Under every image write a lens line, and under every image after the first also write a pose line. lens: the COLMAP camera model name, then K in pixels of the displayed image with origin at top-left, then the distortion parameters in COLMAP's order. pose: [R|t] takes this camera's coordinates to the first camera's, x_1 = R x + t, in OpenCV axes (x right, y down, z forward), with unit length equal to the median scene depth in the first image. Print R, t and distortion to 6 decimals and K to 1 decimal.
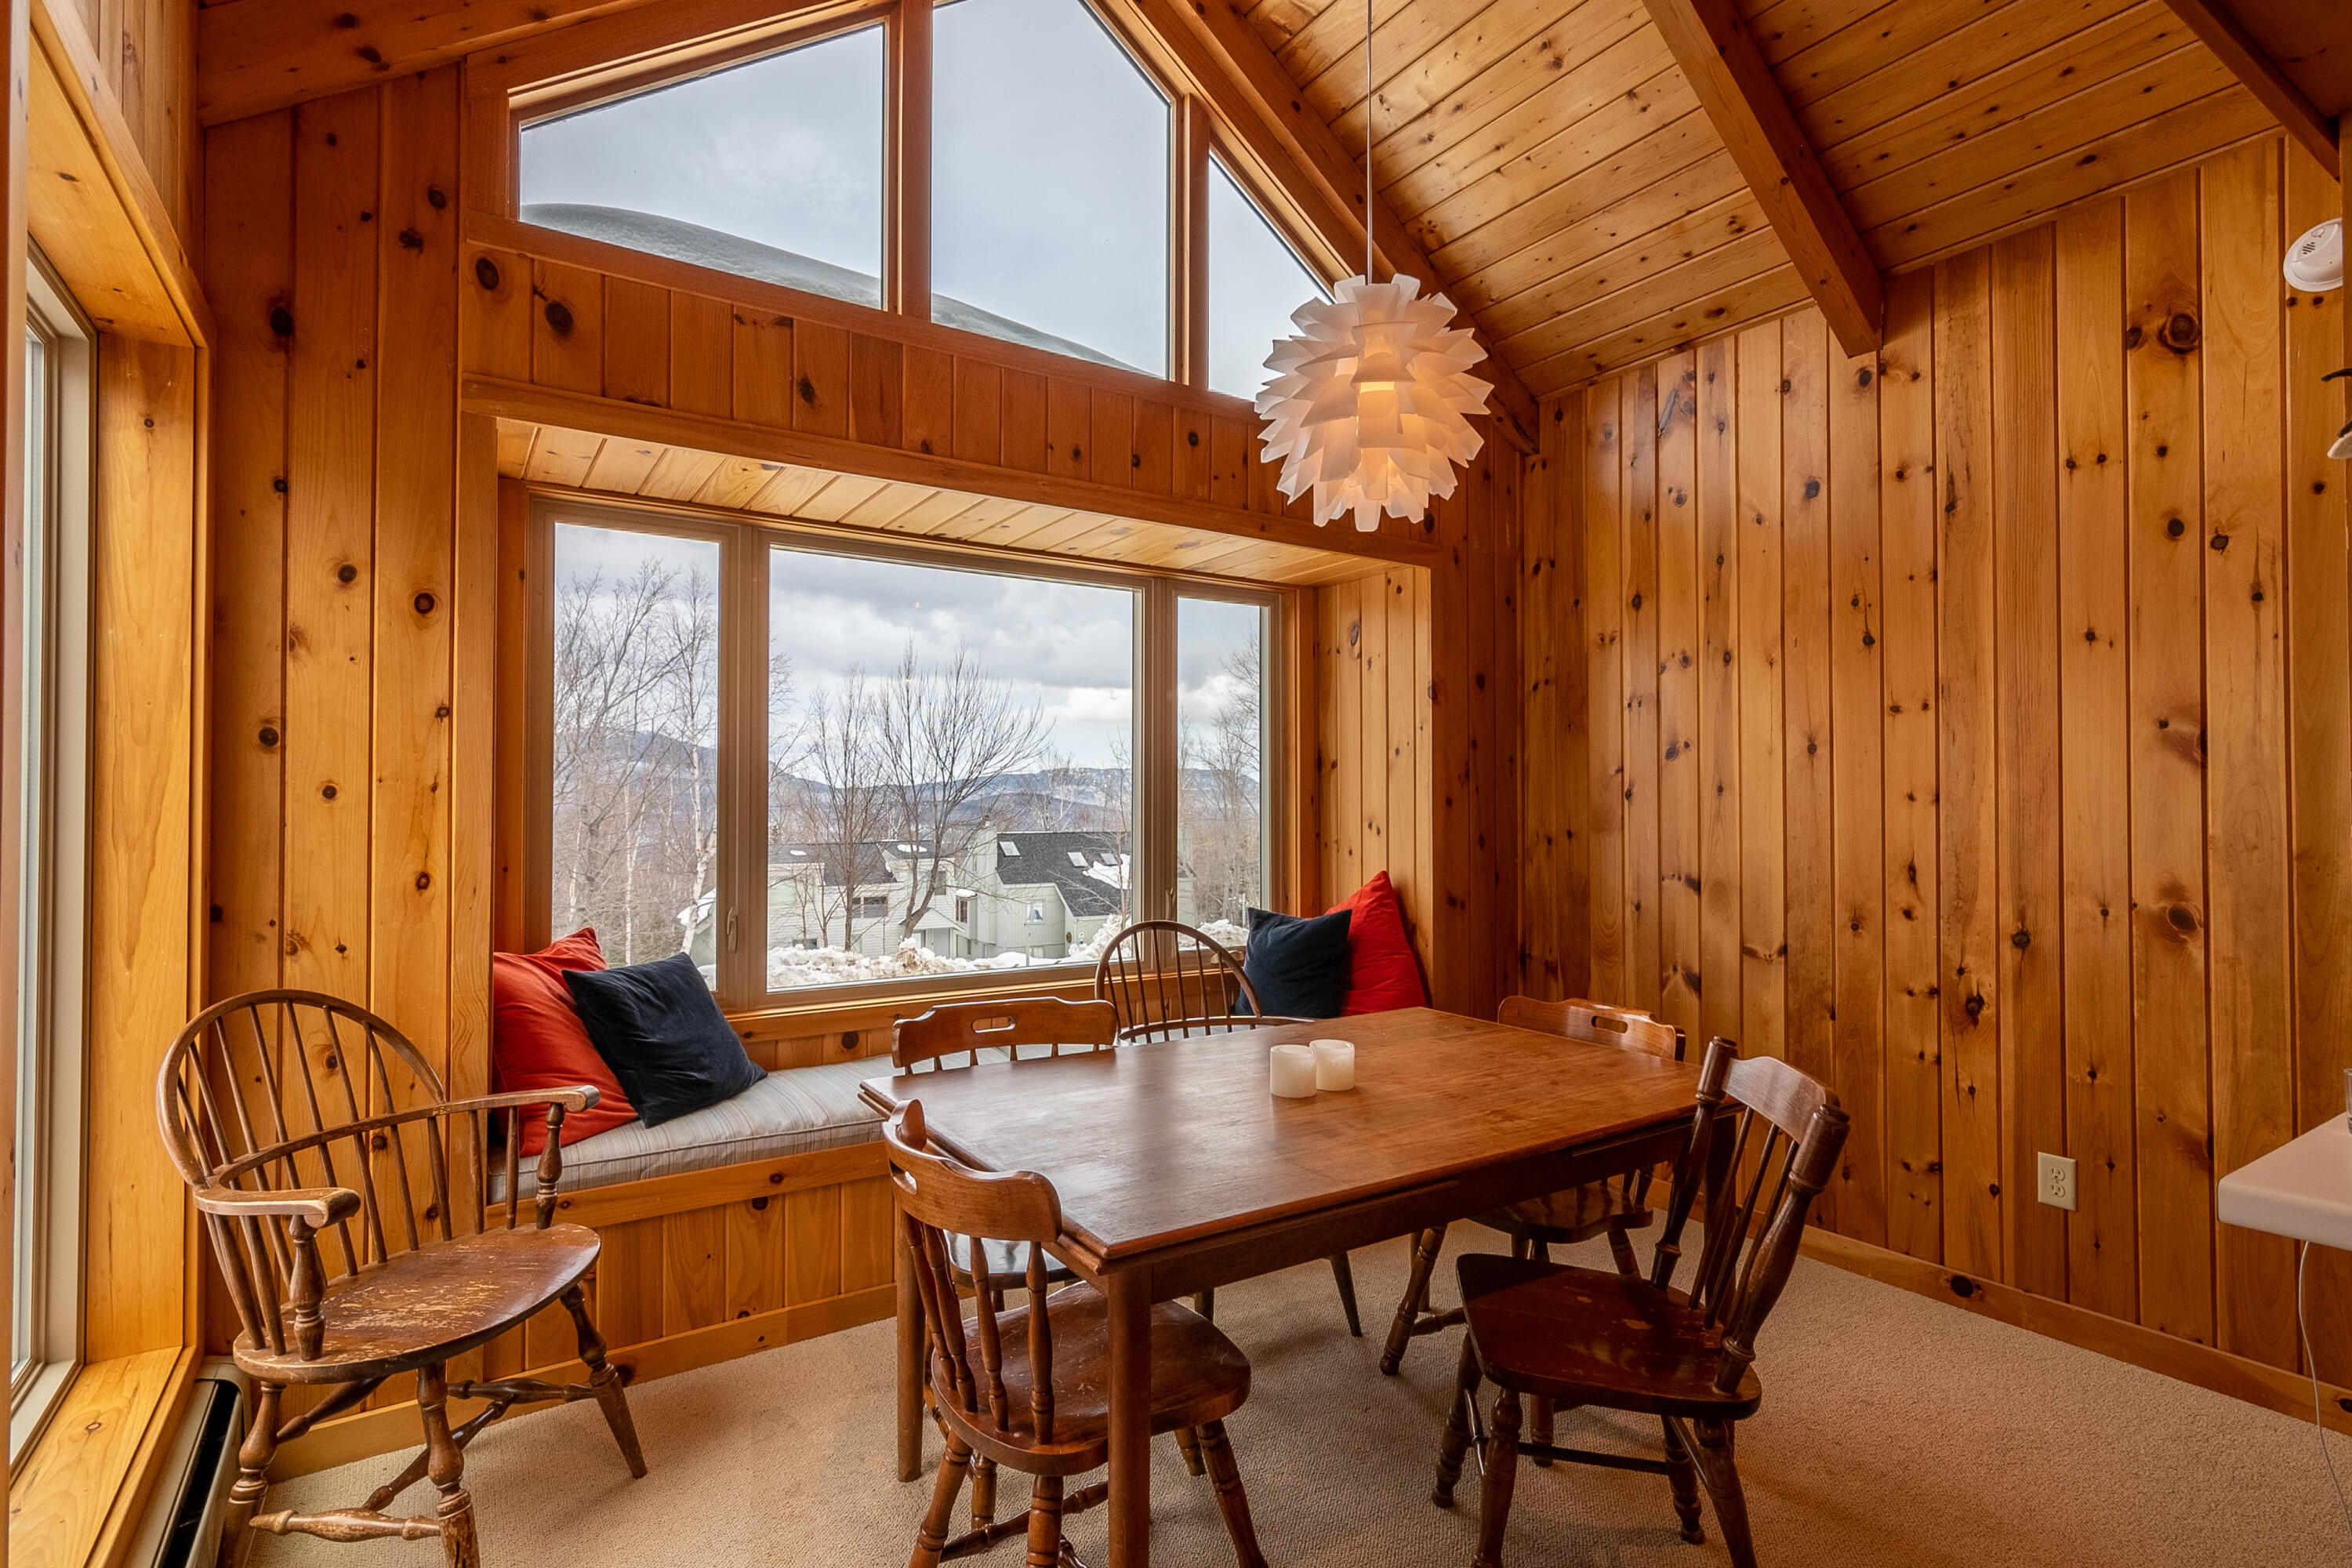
lens RADIAL K [[1147.2, 0, 1175.5], [0, 1147.2, 788.5], [0, 0, 1]] dist [-0.001583, 0.003574]
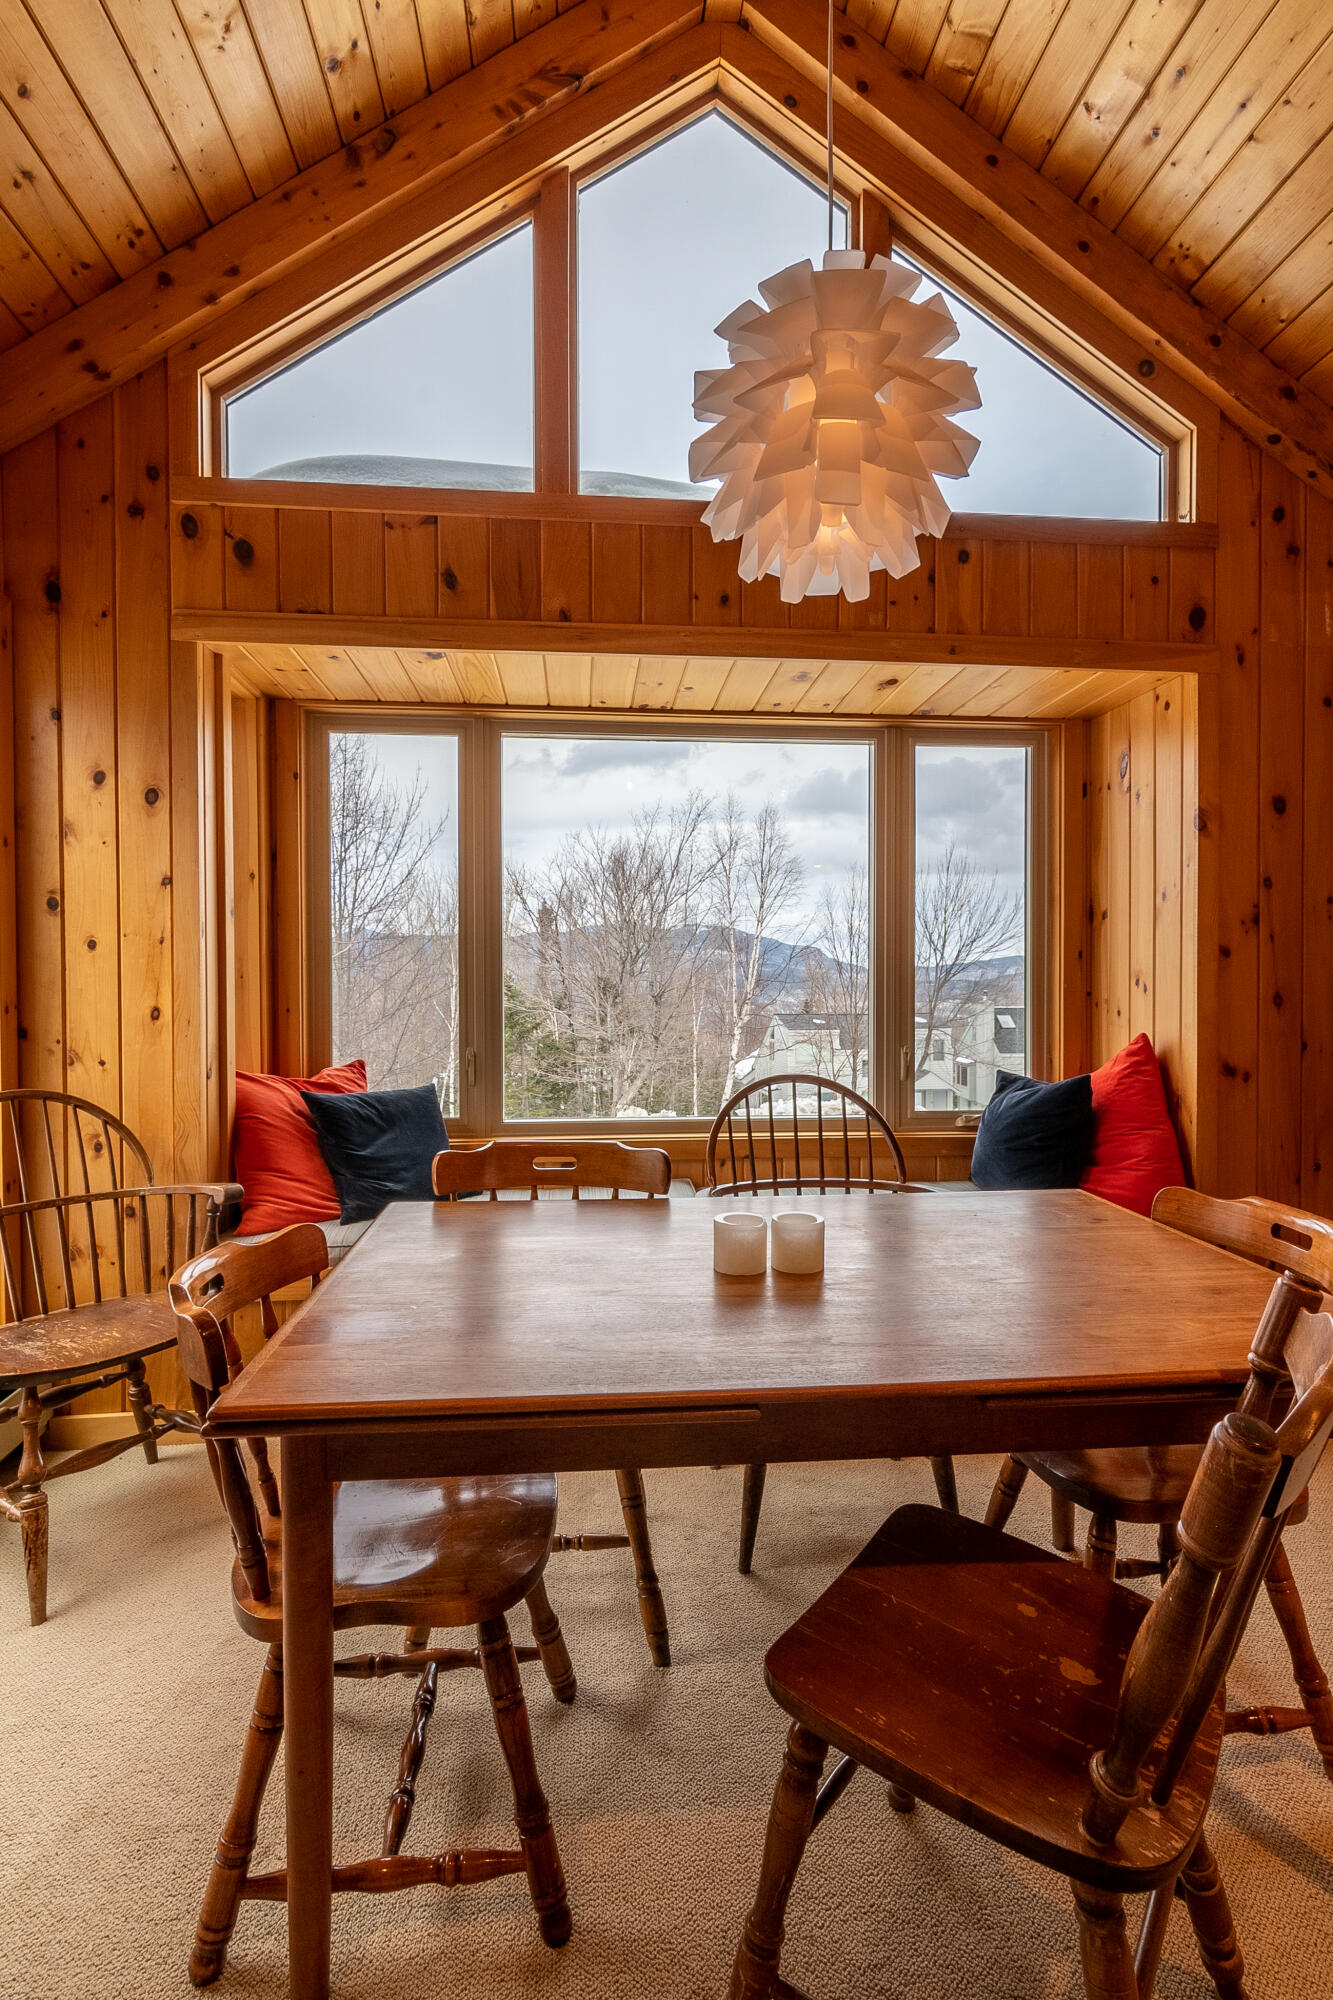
lens RADIAL K [[975.5, 0, 667.7], [0, 975.5, 999.1], [0, 0, 1]] dist [-0.001583, 0.003574]
pose [[0.882084, 0.006055, -0.471053, 0.289188], [0.008147, 0.999572, 0.028105, 0.030454], [0.471022, -0.028628, 0.881657, 0.242553]]
